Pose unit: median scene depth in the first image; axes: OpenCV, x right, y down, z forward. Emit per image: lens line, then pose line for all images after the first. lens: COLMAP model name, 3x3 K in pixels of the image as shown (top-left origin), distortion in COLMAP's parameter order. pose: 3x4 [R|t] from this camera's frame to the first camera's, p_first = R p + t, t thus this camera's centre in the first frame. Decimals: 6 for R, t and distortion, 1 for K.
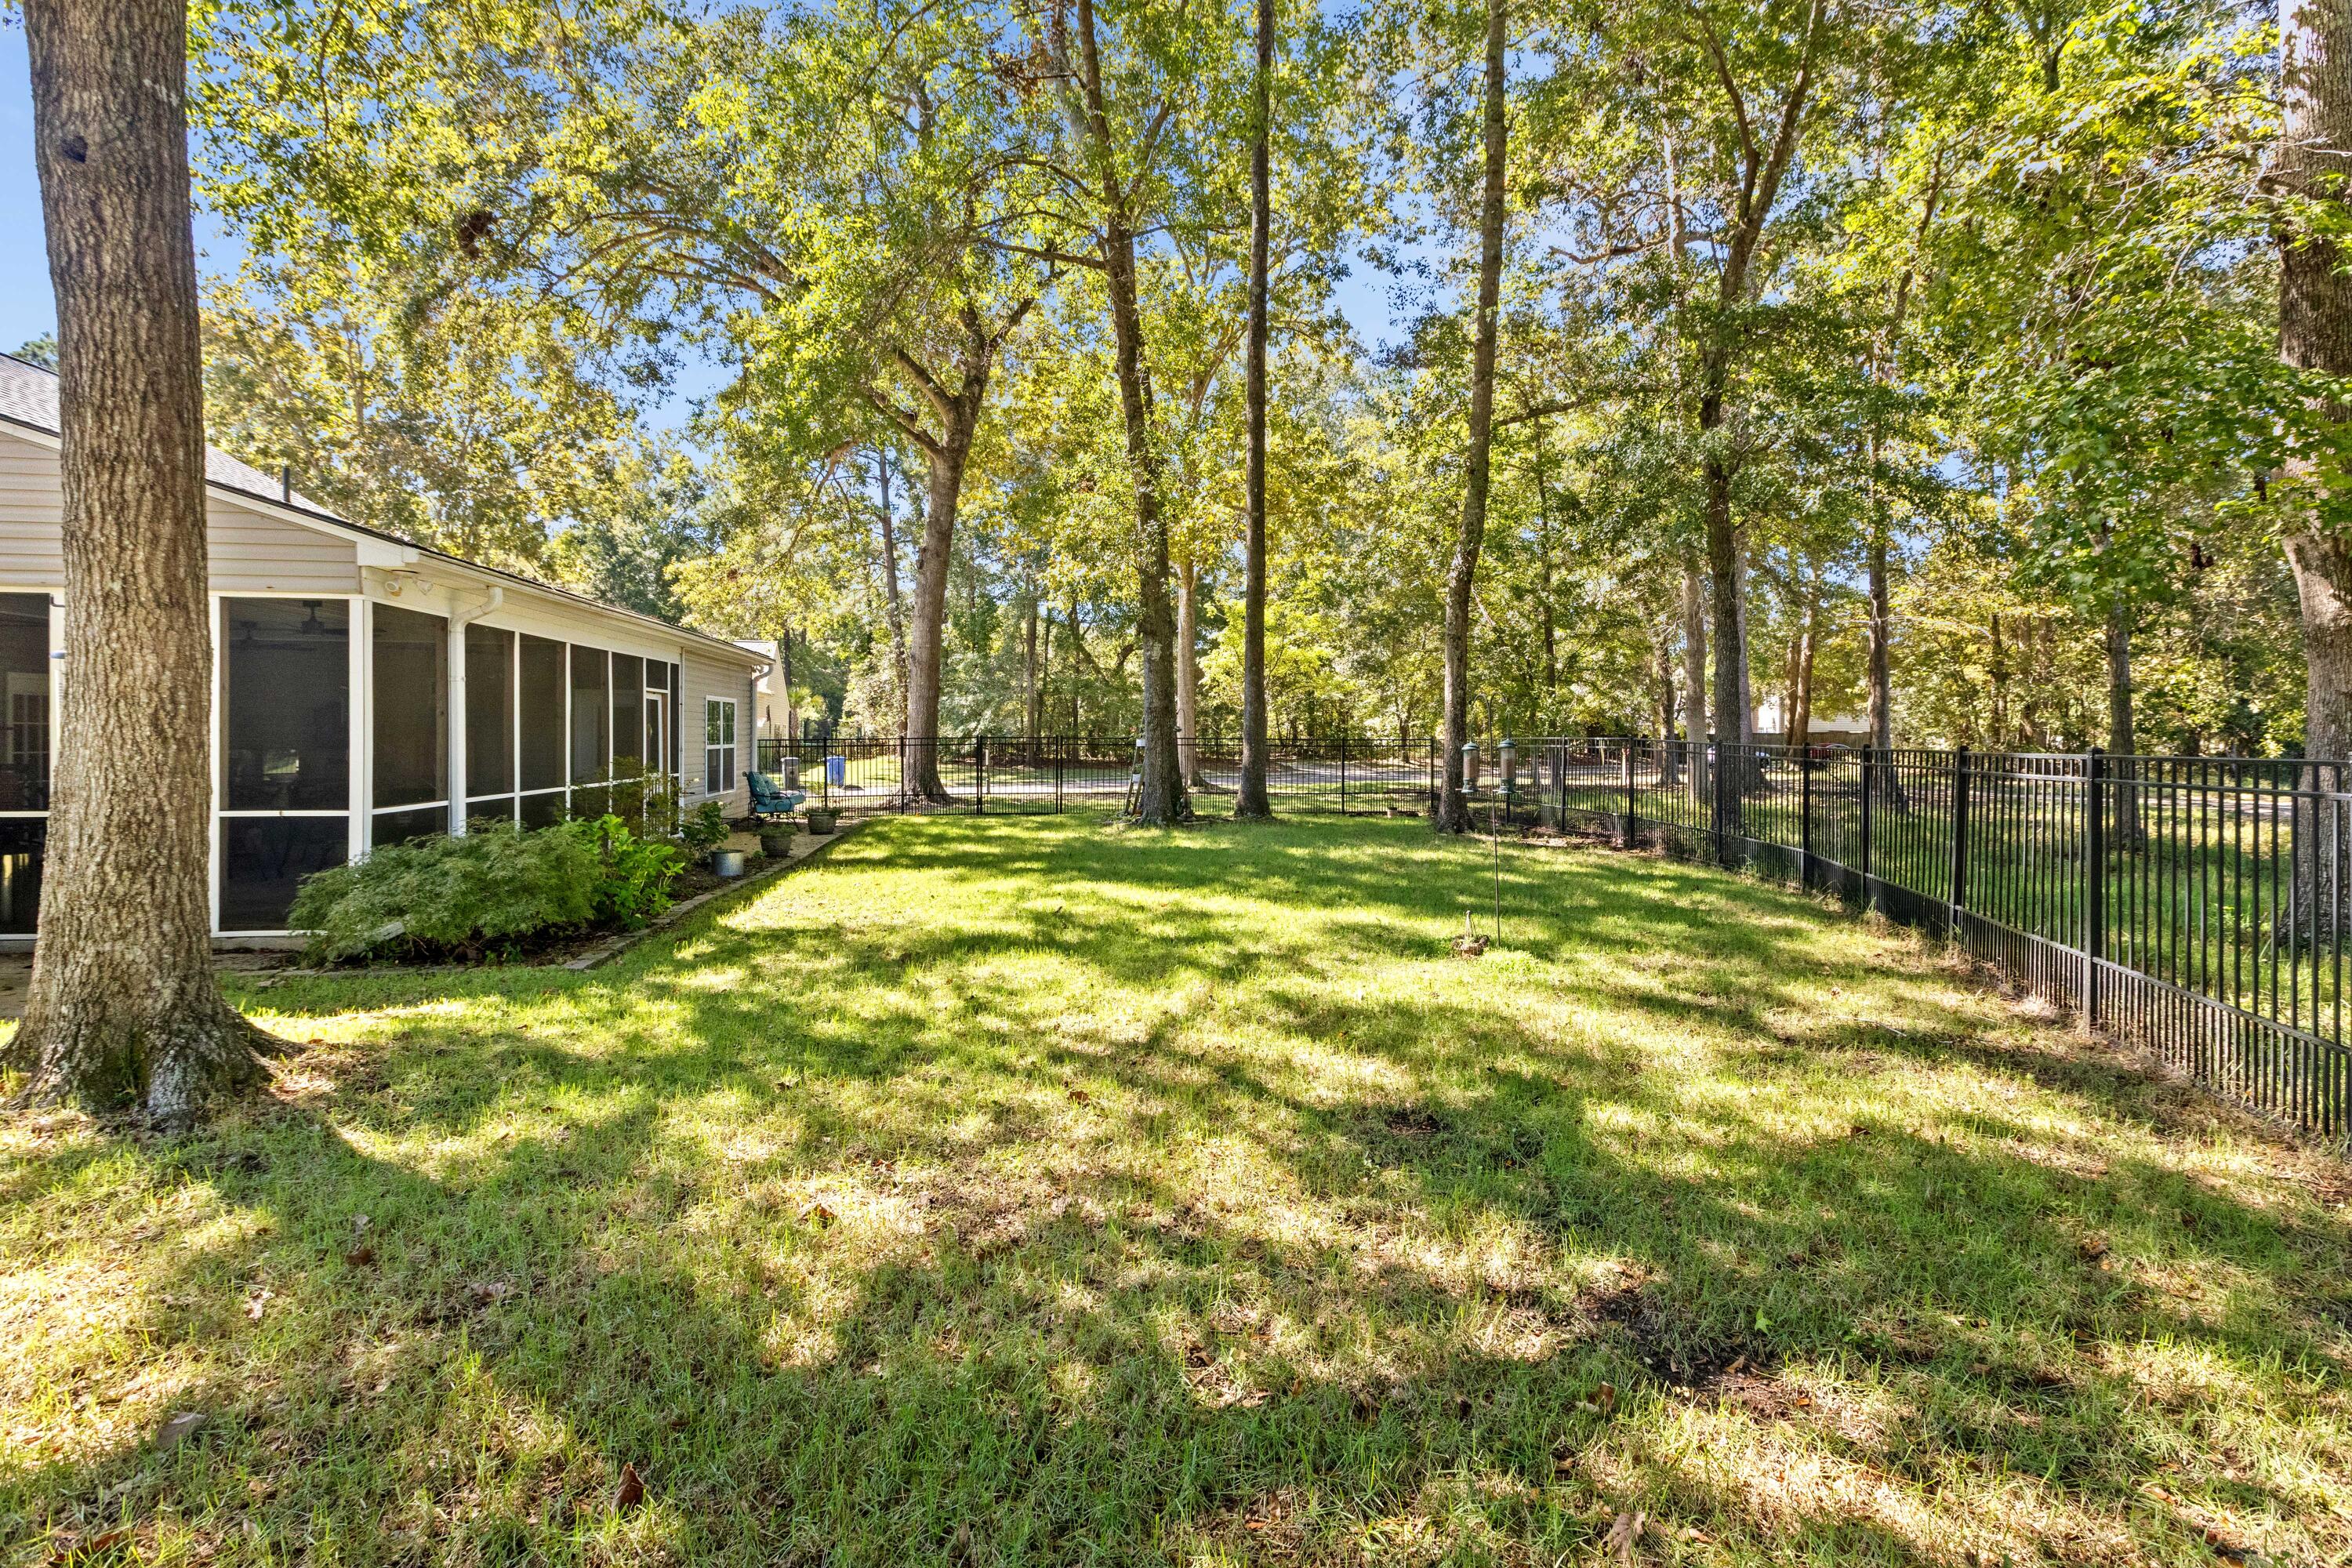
lens RADIAL K [[1067.8, 0, 1175.5], [0, 1067.8, 731.2], [0, 0, 1]] dist [-0.001600, -0.000251]
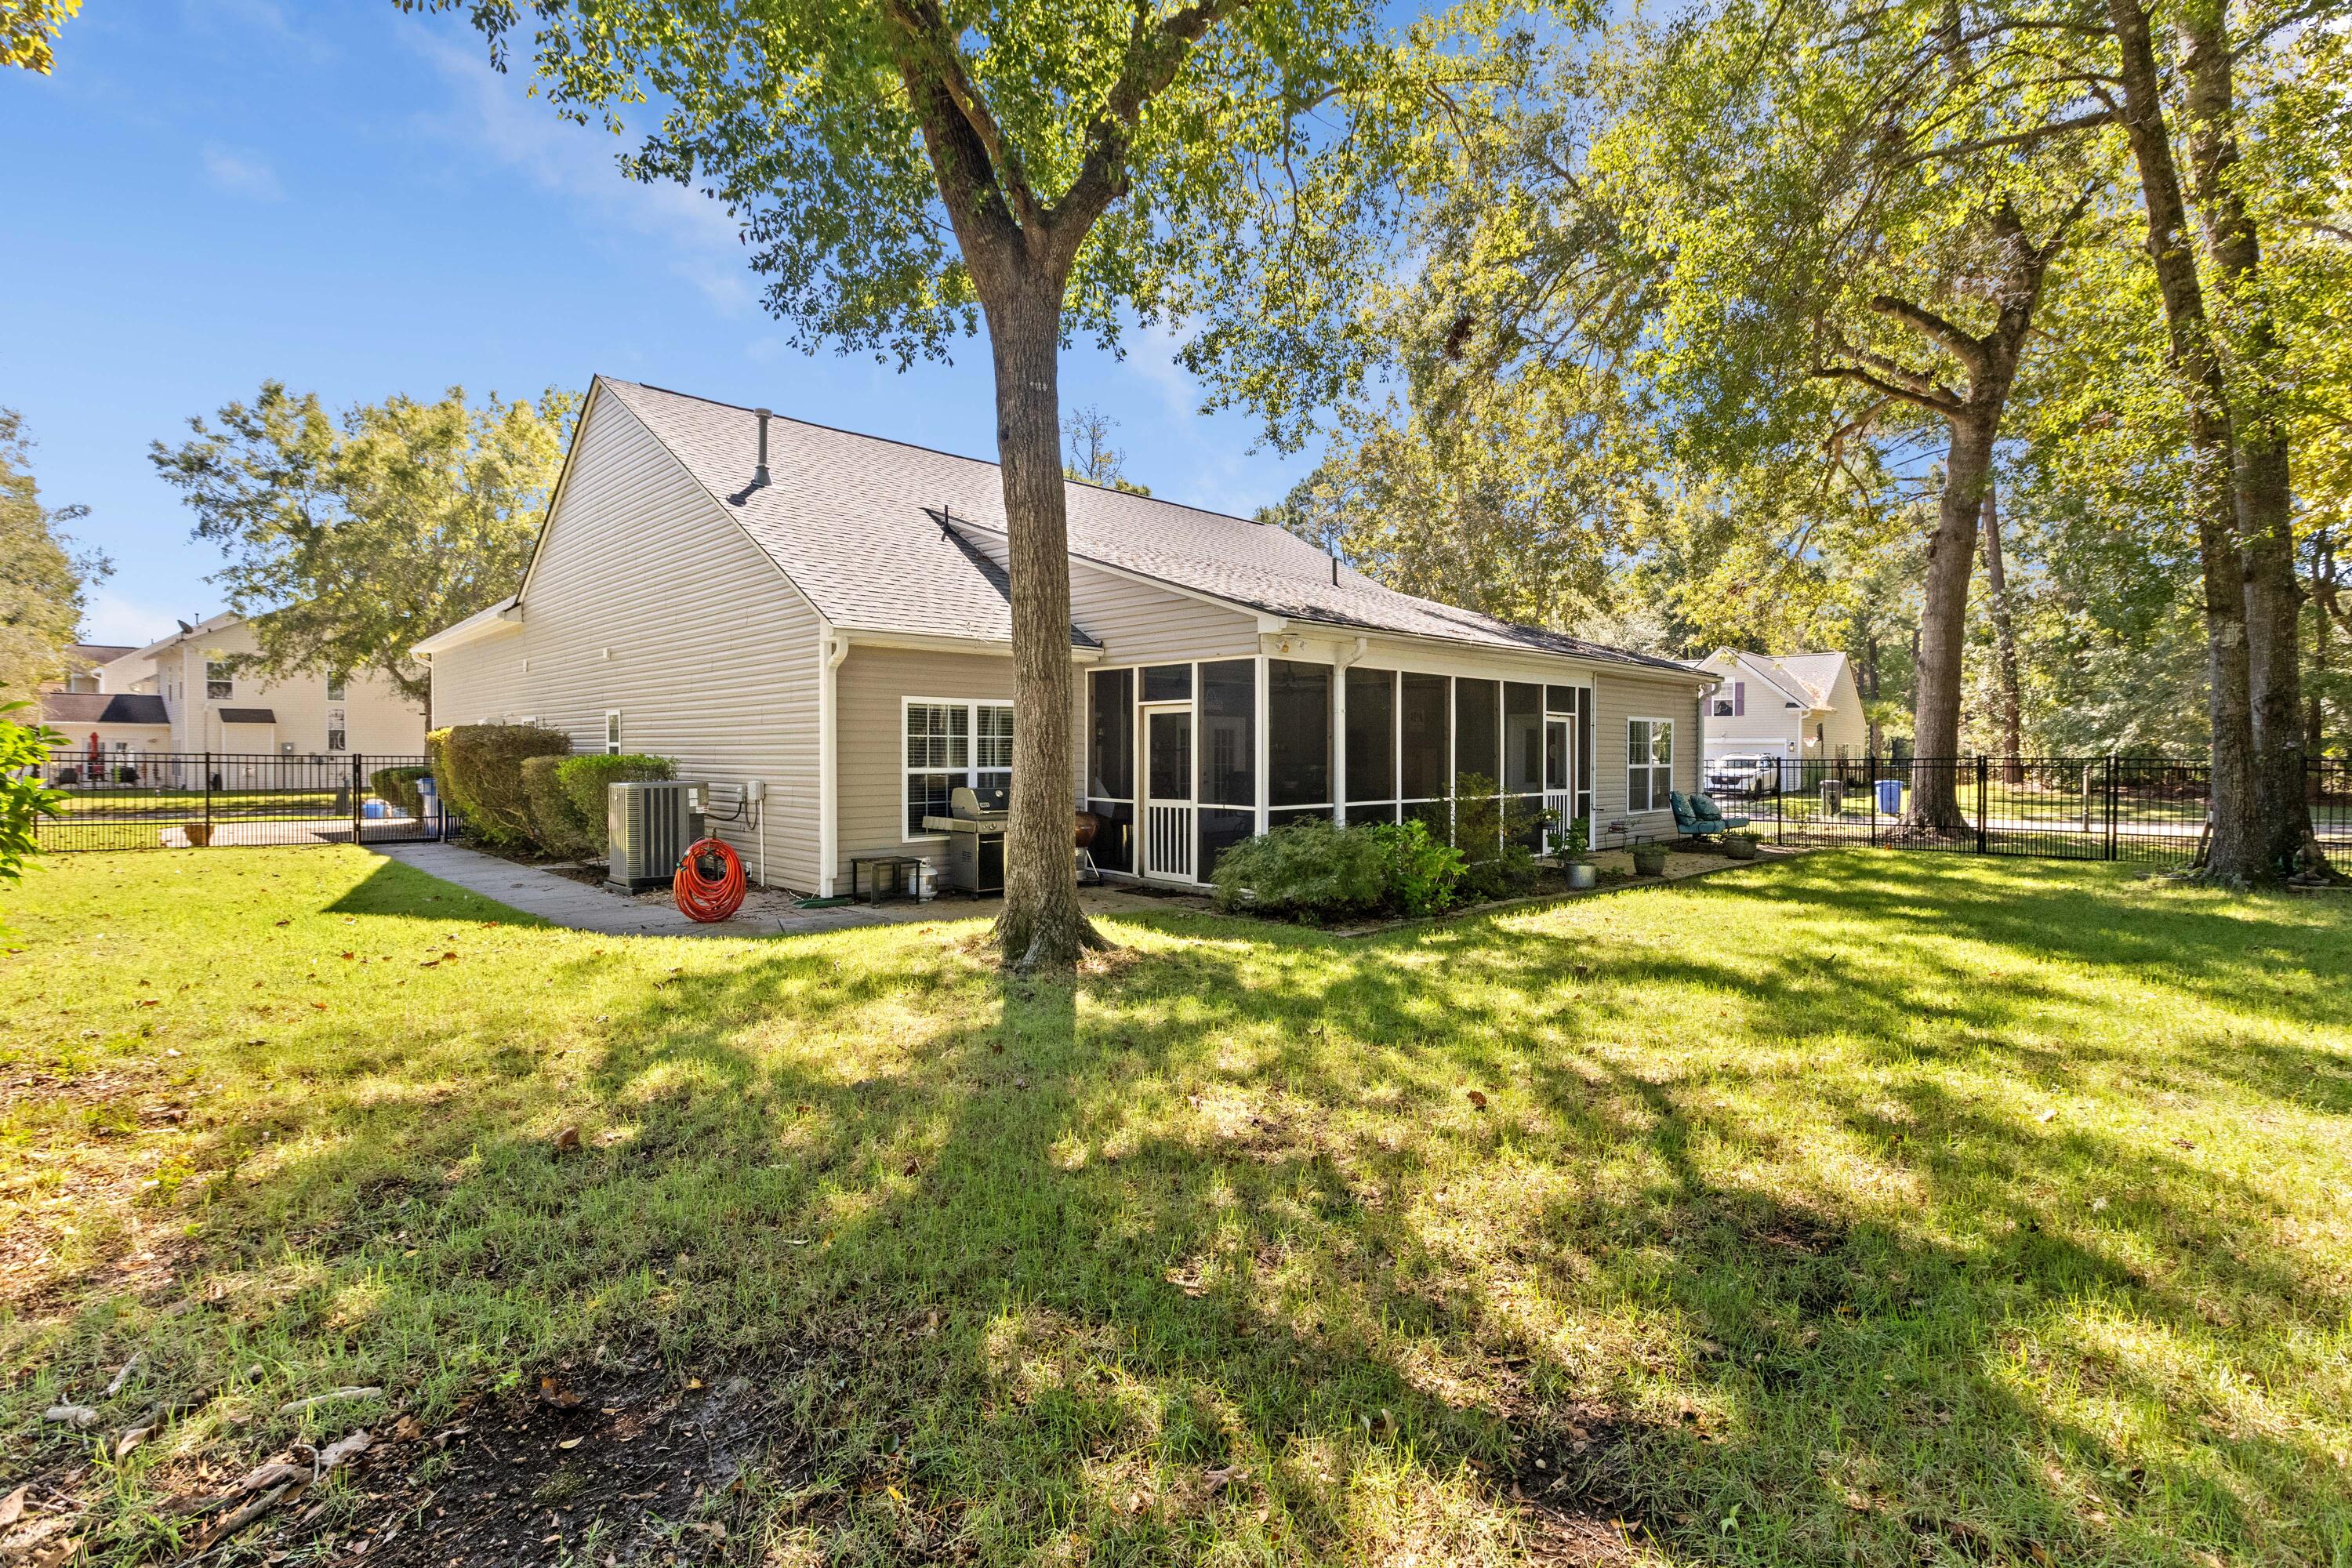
lens RADIAL K [[1076.6, 0, 1179.3], [0, 1076.6, 756.8], [0, 0, 1]] dist [-0.001696, -0.000519]
pose [[0.576962, 0.001504, -0.816770, 0.586391], [0.001886, 0.999993, 0.003174, 0.005184], [0.816769, -0.003371, 0.576955, 0.149201]]
